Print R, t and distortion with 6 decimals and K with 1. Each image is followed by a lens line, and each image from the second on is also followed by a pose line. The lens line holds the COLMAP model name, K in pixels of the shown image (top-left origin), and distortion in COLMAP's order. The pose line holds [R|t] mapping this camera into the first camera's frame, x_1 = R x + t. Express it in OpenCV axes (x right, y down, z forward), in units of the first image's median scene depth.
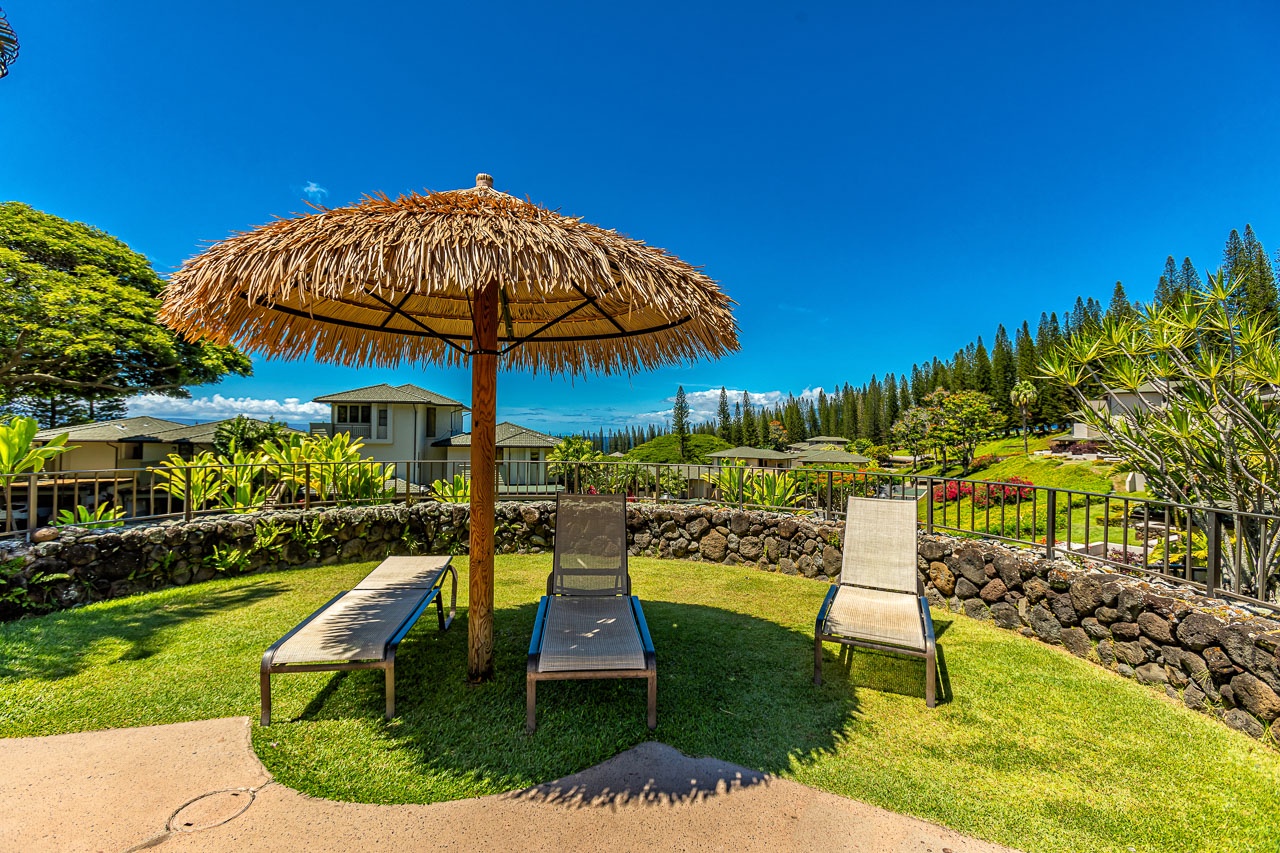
lens RADIAL K [[552.2, 0, 635.3], [0, 552.2, 429.1], [0, 0, 1]] dist [-0.000692, -0.000268]
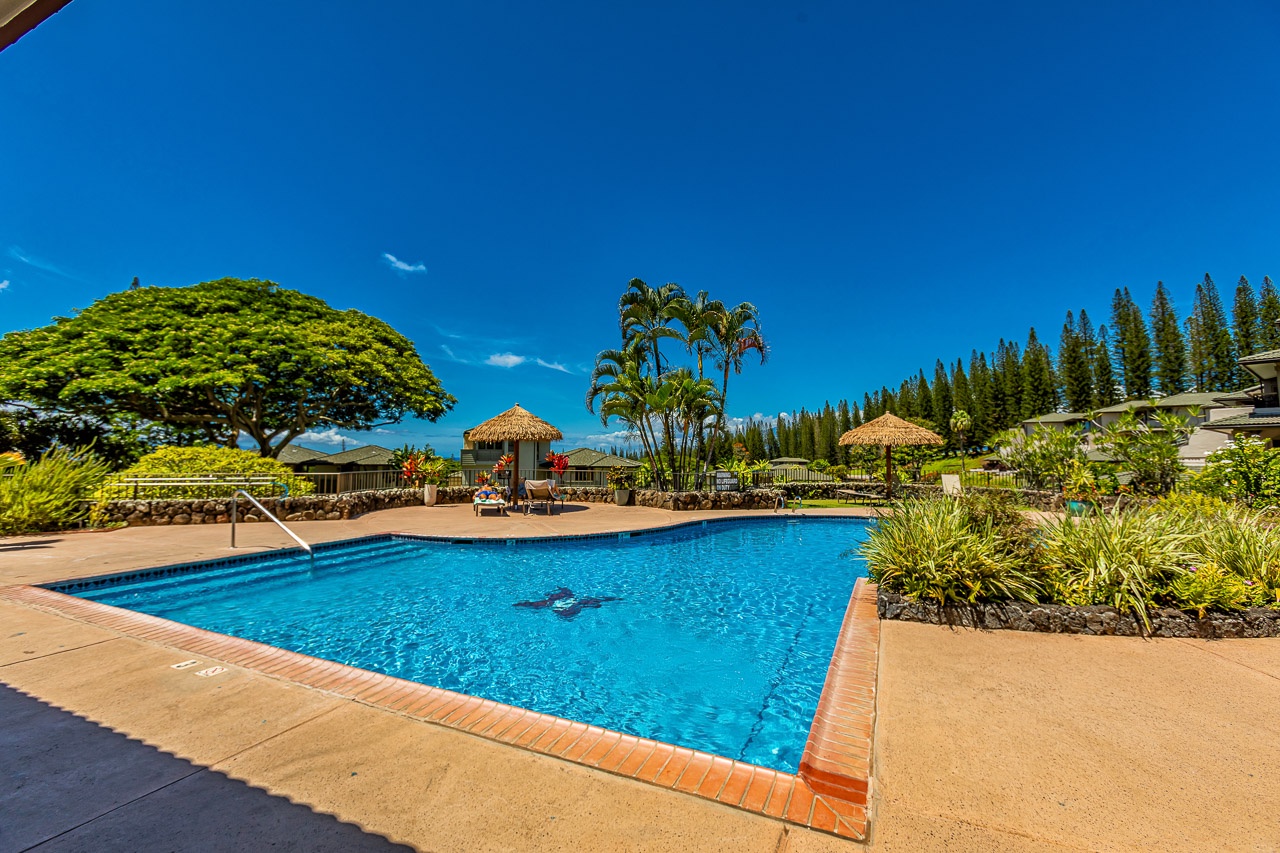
lens RADIAL K [[552.2, 0, 641.5], [0, 552.2, 428.5], [0, 0, 1]] dist [-0.000692, -0.000268]
pose [[0.995756, -0.000145, 0.092028, -0.065481], [0.003862, 0.999184, -0.040211, -0.002172], [-0.091947, 0.040396, 0.994944, -0.087599]]
